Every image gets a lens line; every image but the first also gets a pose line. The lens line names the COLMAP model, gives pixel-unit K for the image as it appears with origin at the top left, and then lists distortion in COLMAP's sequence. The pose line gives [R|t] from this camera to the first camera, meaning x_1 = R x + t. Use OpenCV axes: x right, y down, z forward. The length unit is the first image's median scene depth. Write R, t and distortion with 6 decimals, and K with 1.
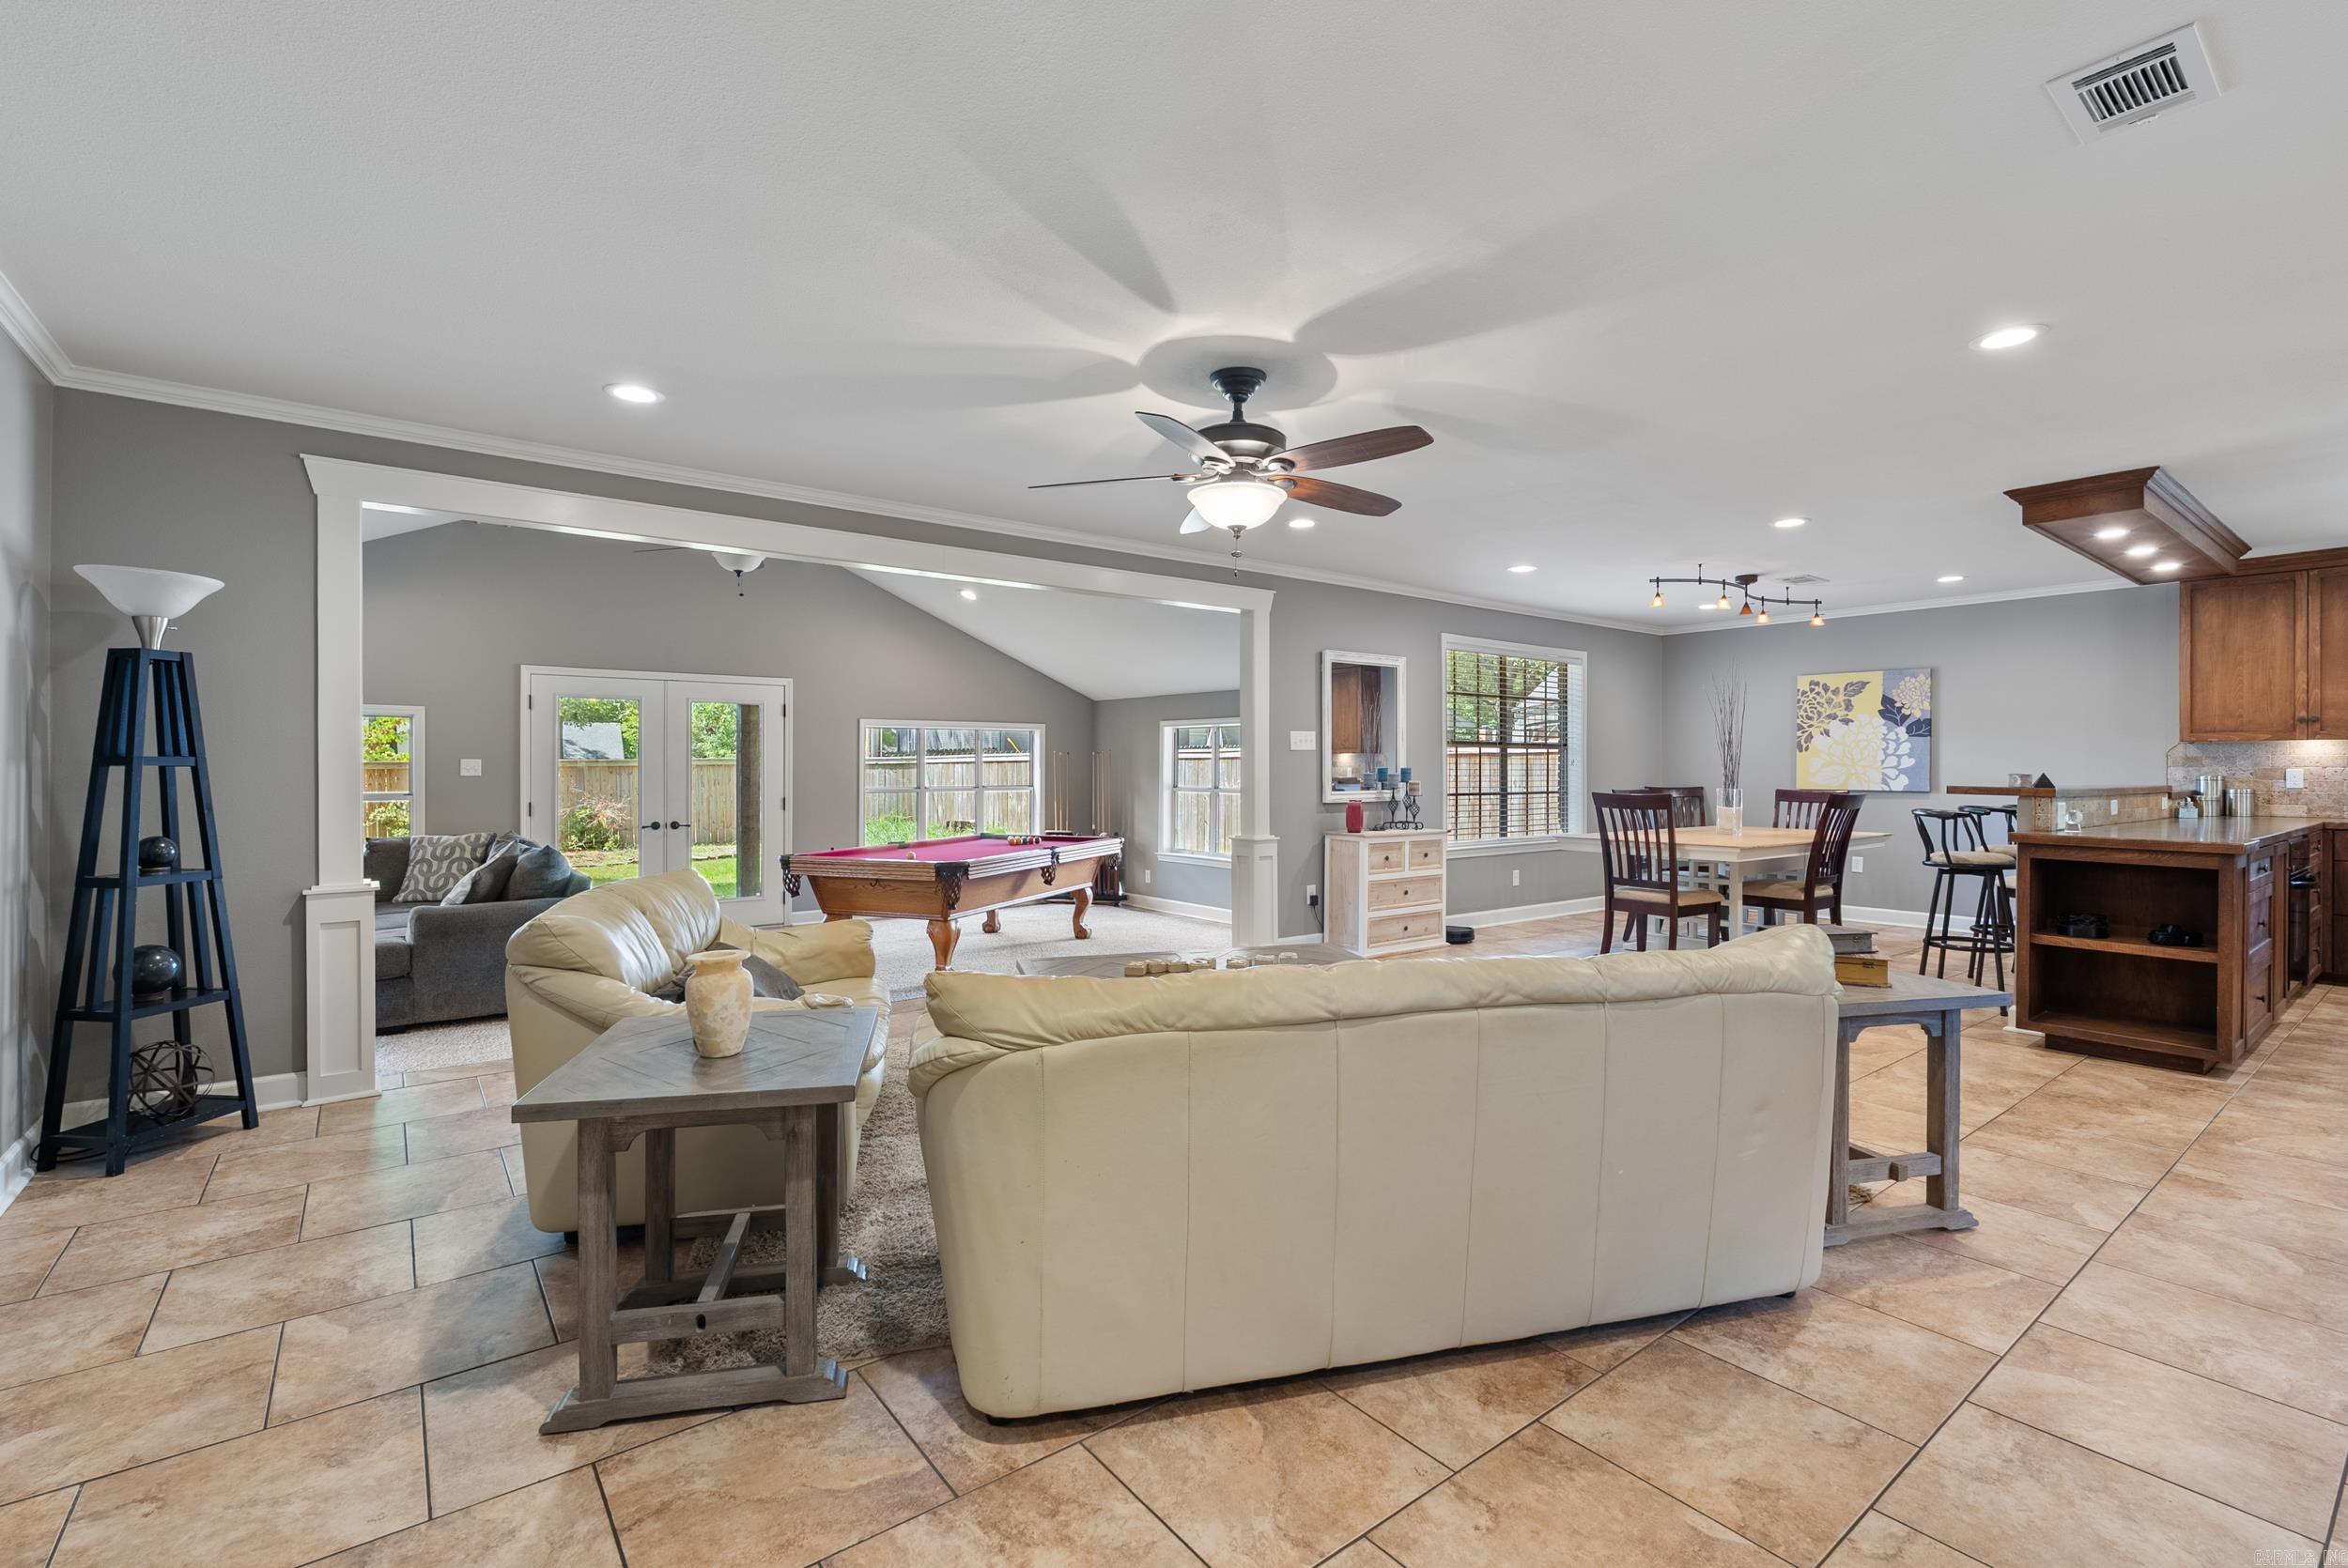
lens RADIAL K [[1038.9, 0, 1175.2], [0, 1038.9, 770.4], [0, 0, 1]] dist [-0.004965, 0.000635]
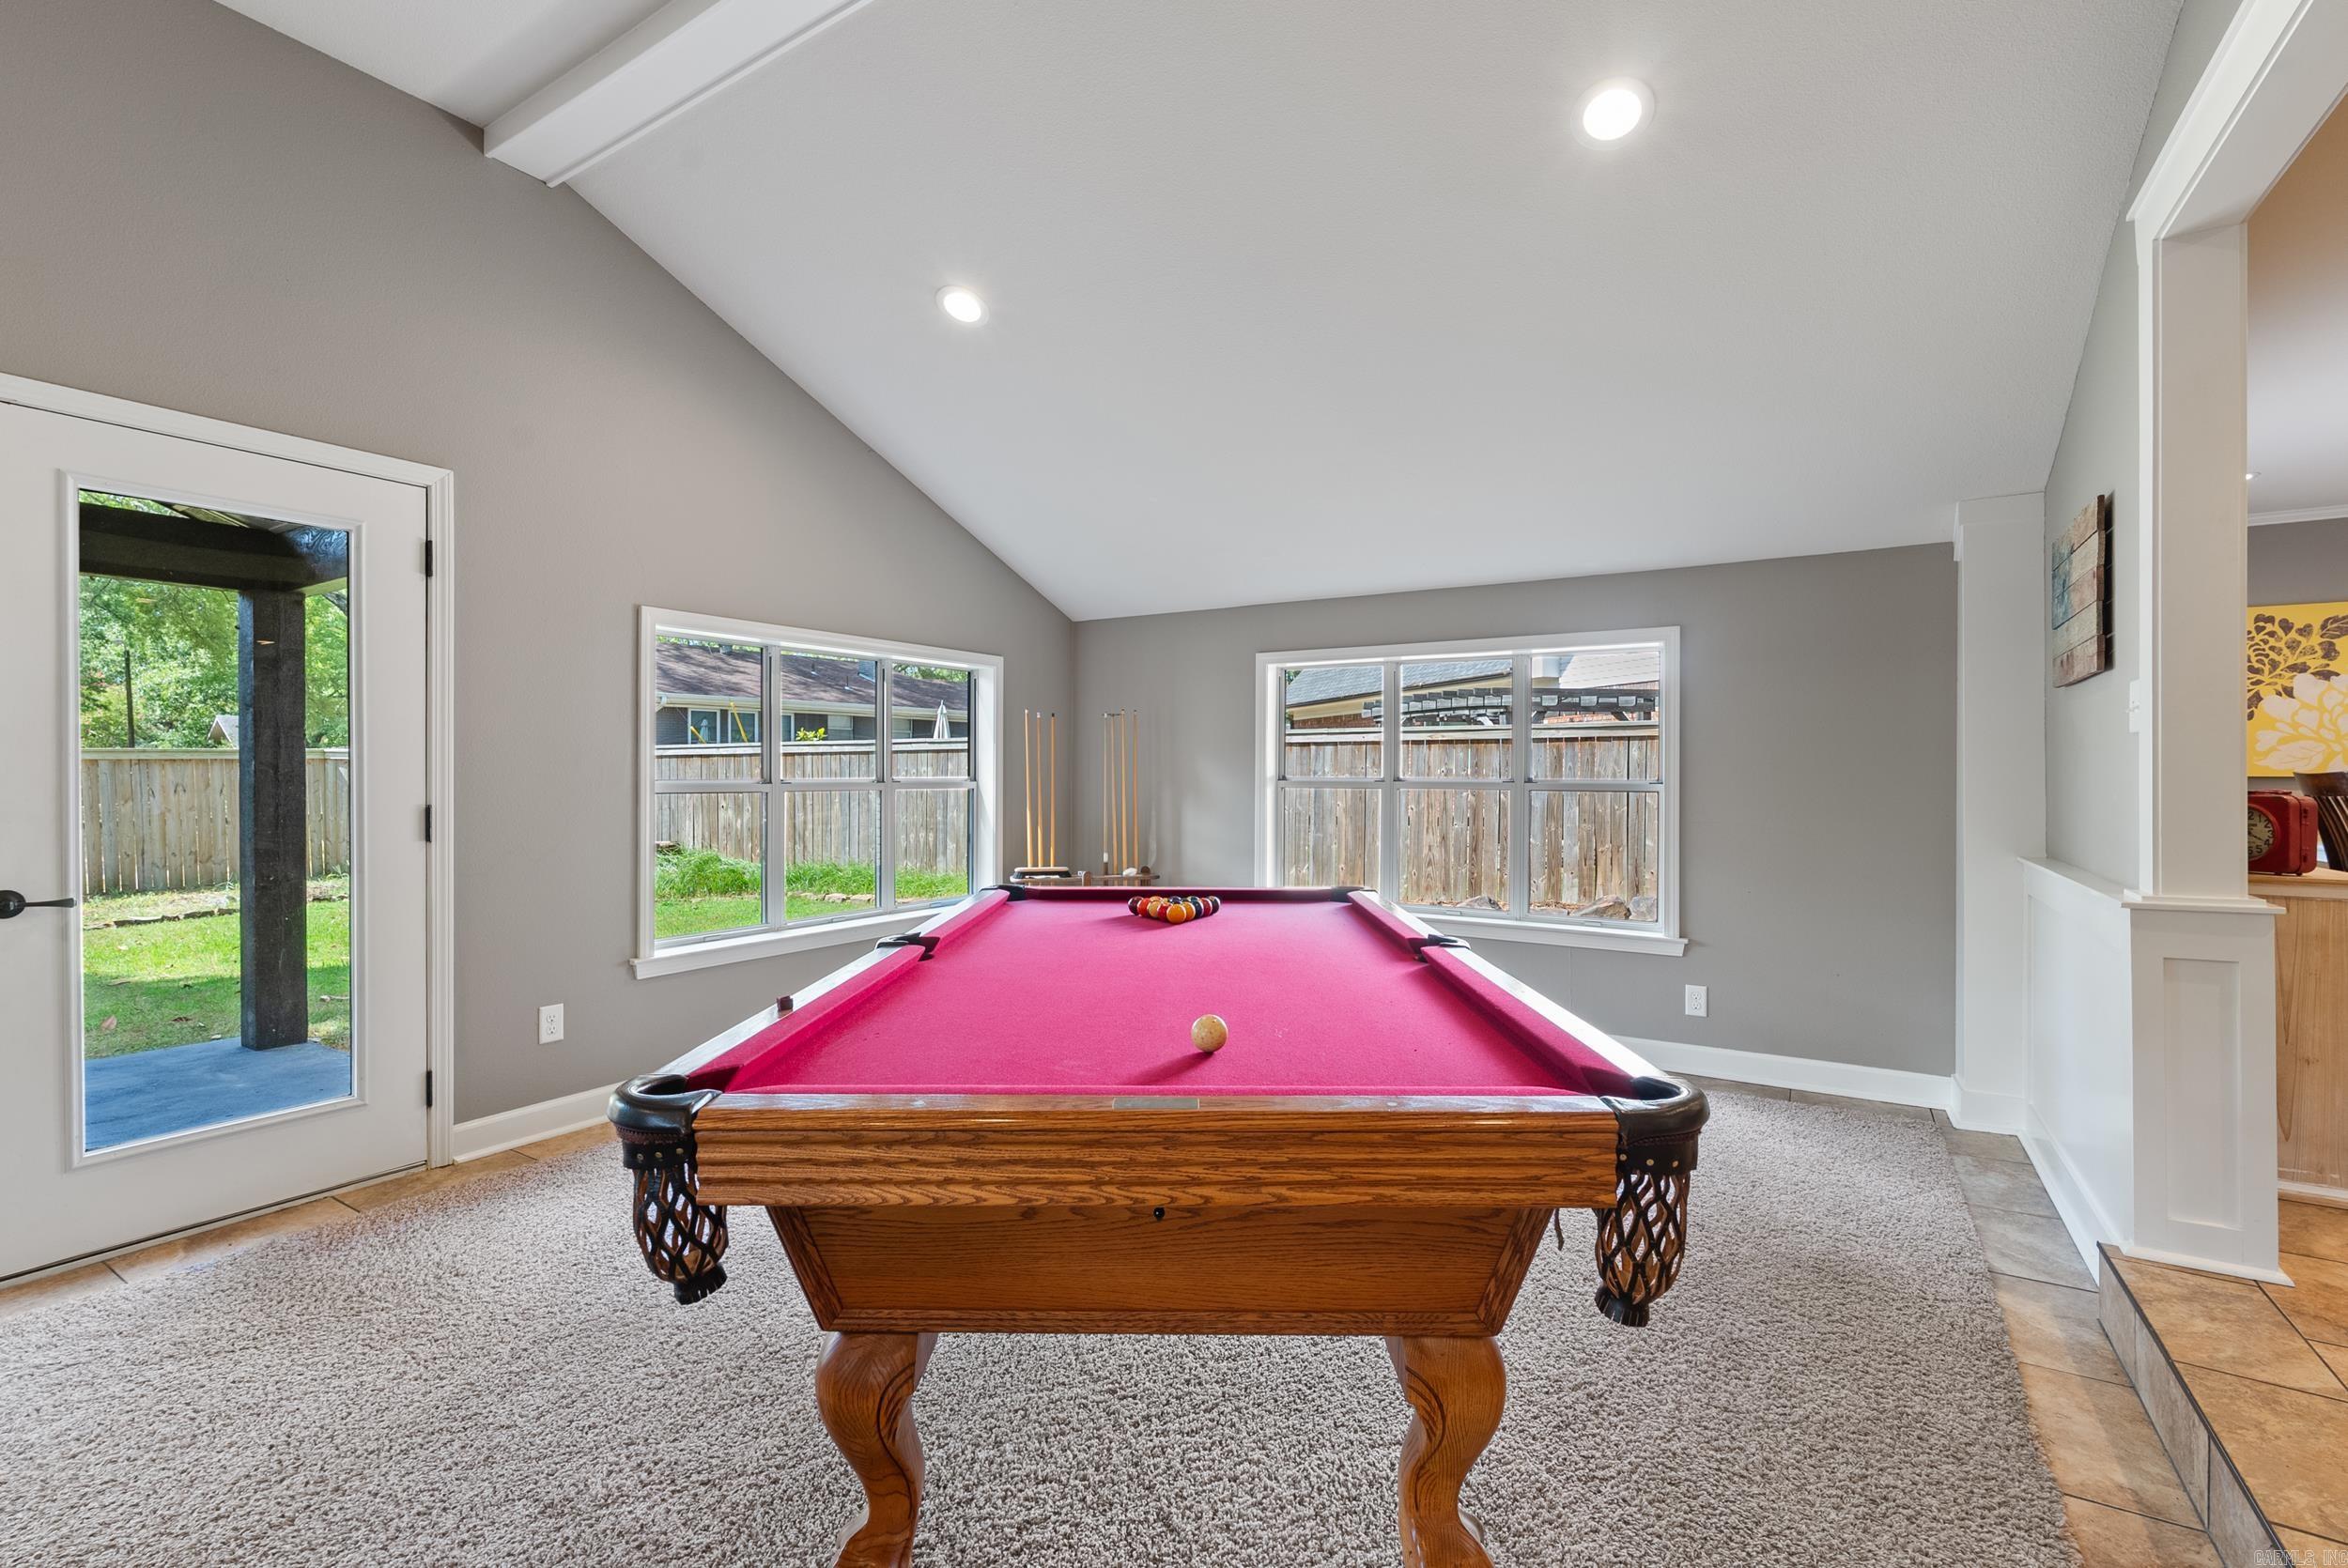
lens RADIAL K [[1035.0, 0, 1173.3], [0, 1035.0, 778.0], [0, 0, 1]] dist [-0.003513, -0.000048]
pose [[0.938024, -0.000697, 0.346571, -0.366583], [0.001248, 0.999998, -0.001368, 0.025134], [-0.346569, 0.001715, 0.938023, 0.822451]]
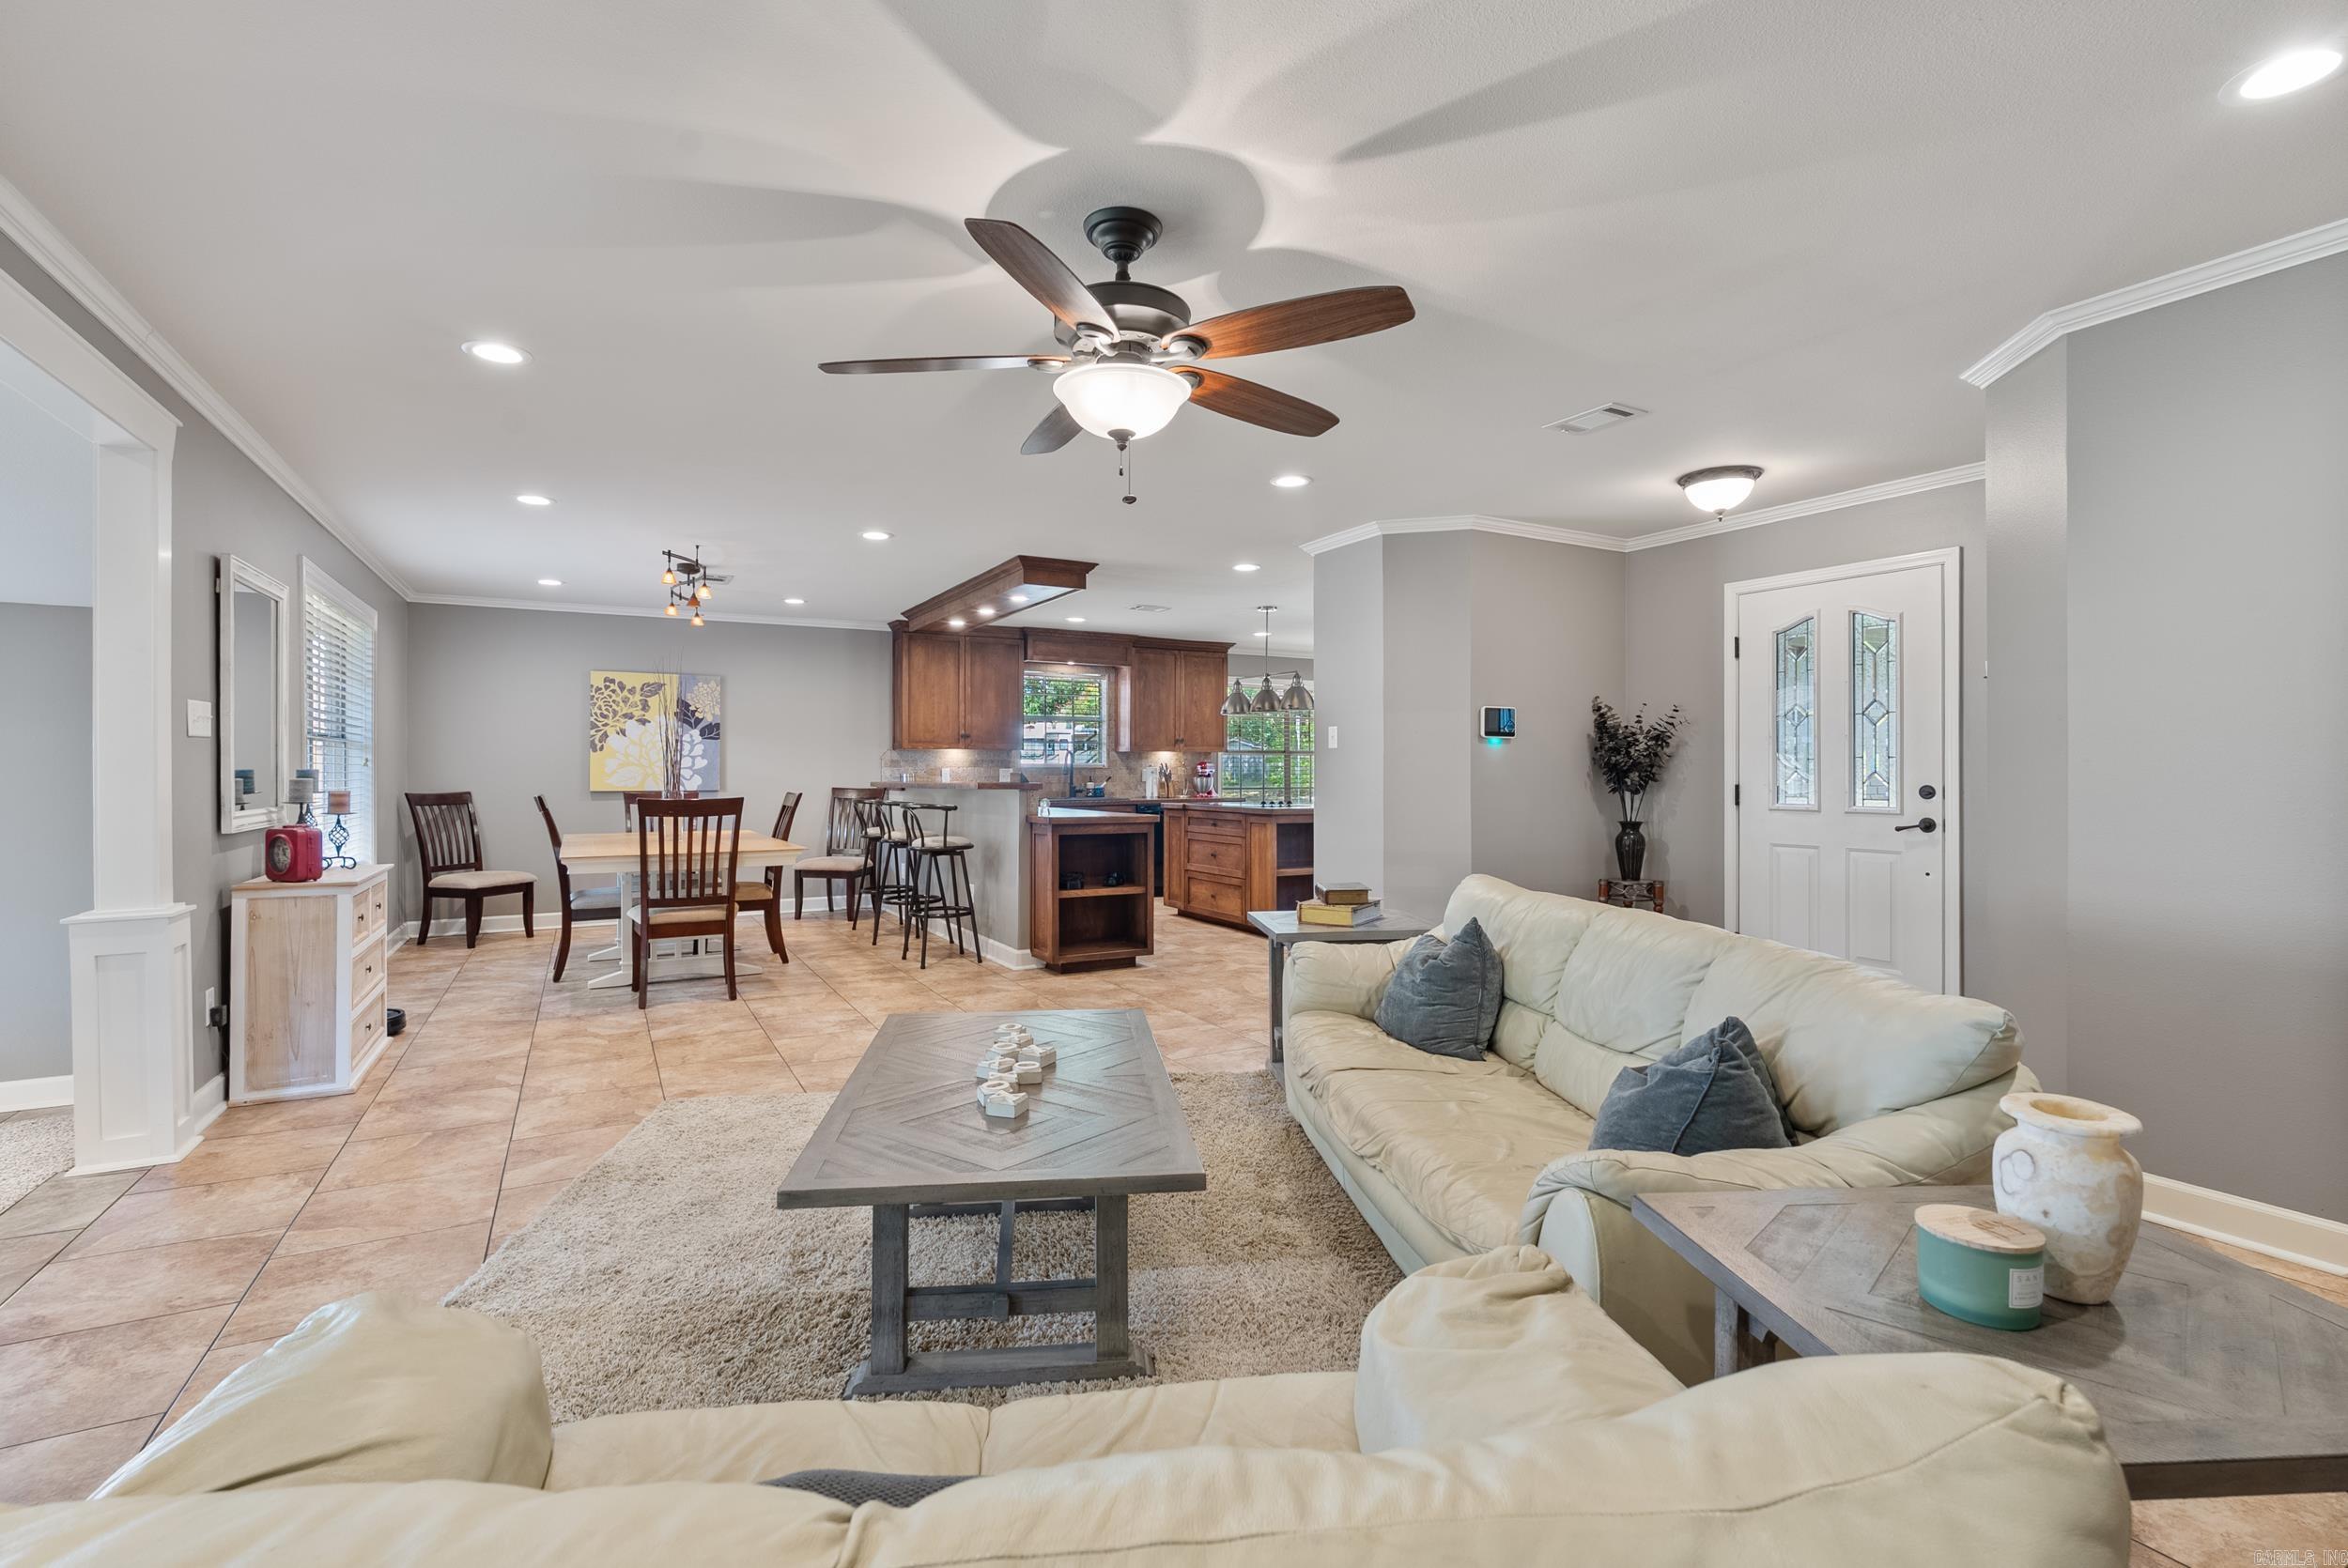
lens RADIAL K [[1043.3, 0, 1179.0], [0, 1043.3, 770.0], [0, 0, 1]] dist [-0.008049, 0.001290]
pose [[0.138377, -0.002792, 0.990376, -0.347915], [0.004959, 0.999985, 0.002126, -0.000814], [-0.990367, 0.004617, 0.138389, 0.460939]]
